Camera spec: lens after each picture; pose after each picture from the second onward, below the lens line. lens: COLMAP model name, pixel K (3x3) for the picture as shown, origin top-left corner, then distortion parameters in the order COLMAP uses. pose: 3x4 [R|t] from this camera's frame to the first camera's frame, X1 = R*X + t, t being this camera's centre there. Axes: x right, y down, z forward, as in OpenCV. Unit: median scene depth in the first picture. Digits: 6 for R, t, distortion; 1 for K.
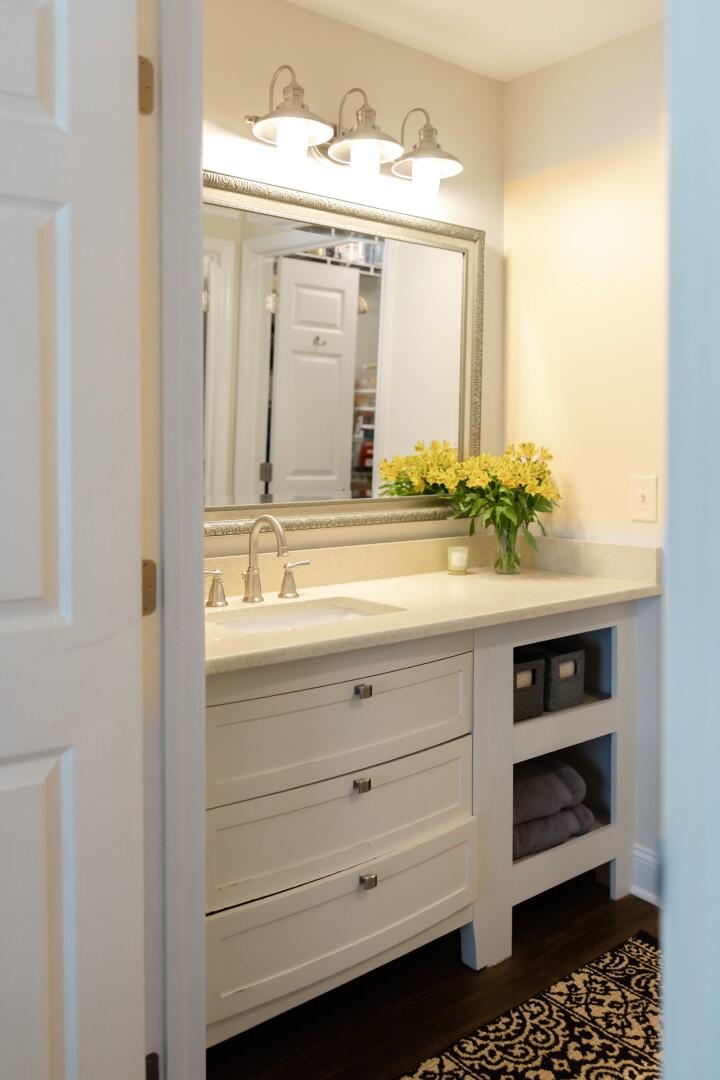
lens RADIAL K [[857.5, 0, 360.0], [0, 857.5, 540.0], [0, 0, 1]] dist [-0.000629, -0.003113]
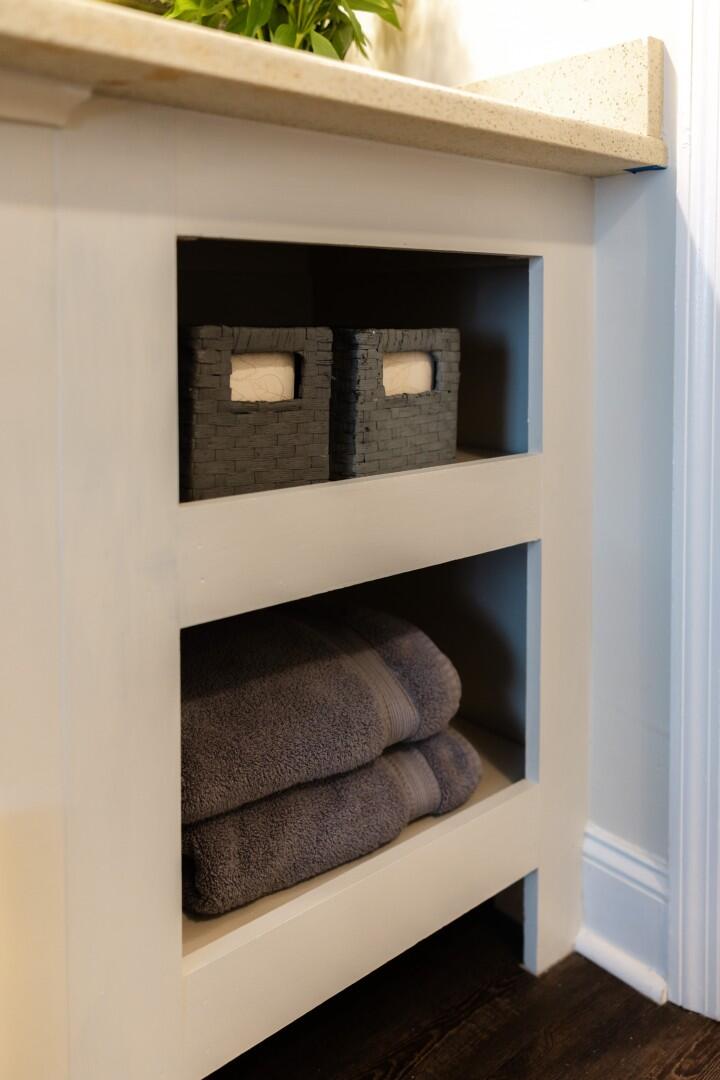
lens RADIAL K [[857.5, 0, 360.0], [0, 857.5, 540.0], [0, 0, 1]] dist [-0.000629, -0.003113]
pose [[0.998182, -0.033761, 0.049936, 0.206596], [0.027149, 0.991453, 0.127612, 0.179110], [-0.053818, -0.126024, 0.990566, 0.649613]]
